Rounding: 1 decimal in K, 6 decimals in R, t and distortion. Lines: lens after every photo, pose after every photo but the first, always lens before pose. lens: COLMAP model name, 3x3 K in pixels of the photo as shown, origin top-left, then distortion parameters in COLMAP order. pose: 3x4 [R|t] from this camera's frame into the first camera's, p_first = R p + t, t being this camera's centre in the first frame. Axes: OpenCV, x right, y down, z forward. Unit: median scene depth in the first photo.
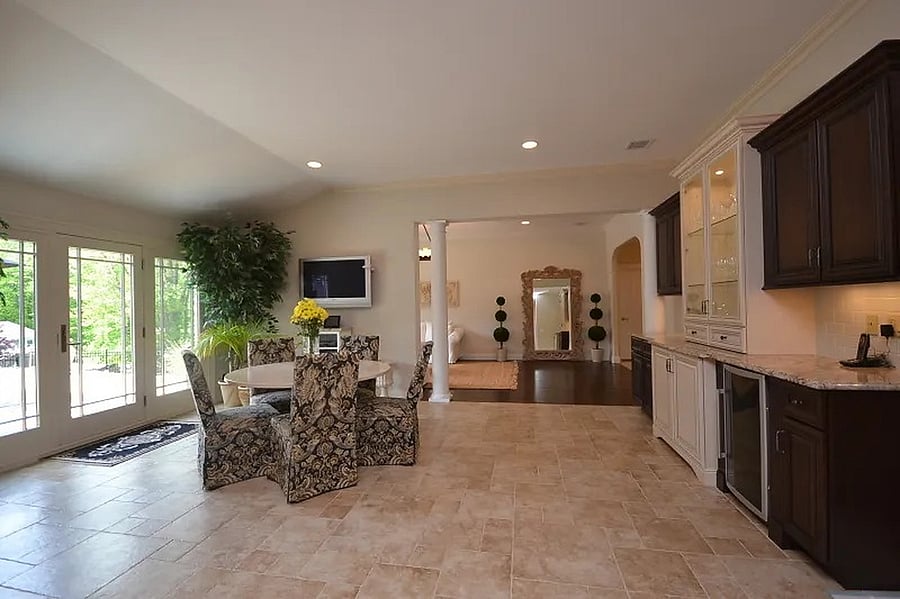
lens RADIAL K [[400.6, 0, 446.3], [0, 400.6, 300.2], [0, 0, 1]] dist [0.003415, 0.000280]
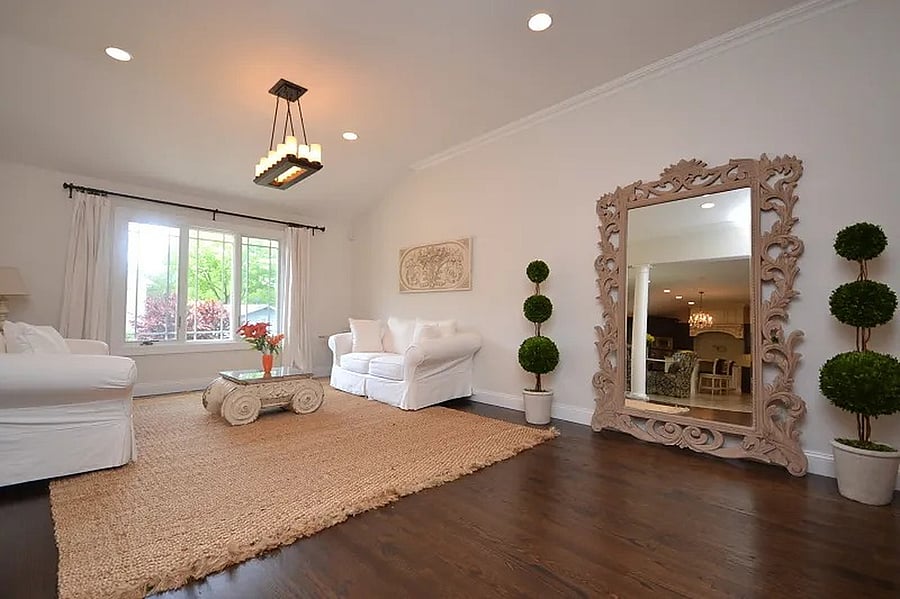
lens RADIAL K [[400.6, 0, 446.3], [0, 400.6, 300.2], [0, 0, 1]] dist [0.003415, 0.000280]
pose [[0.917349, 0.022844, -0.397427, 0.210578], [-0.008669, 0.999262, 0.037429, 0.016844], [0.397988, -0.030890, 0.916870, 0.602019]]
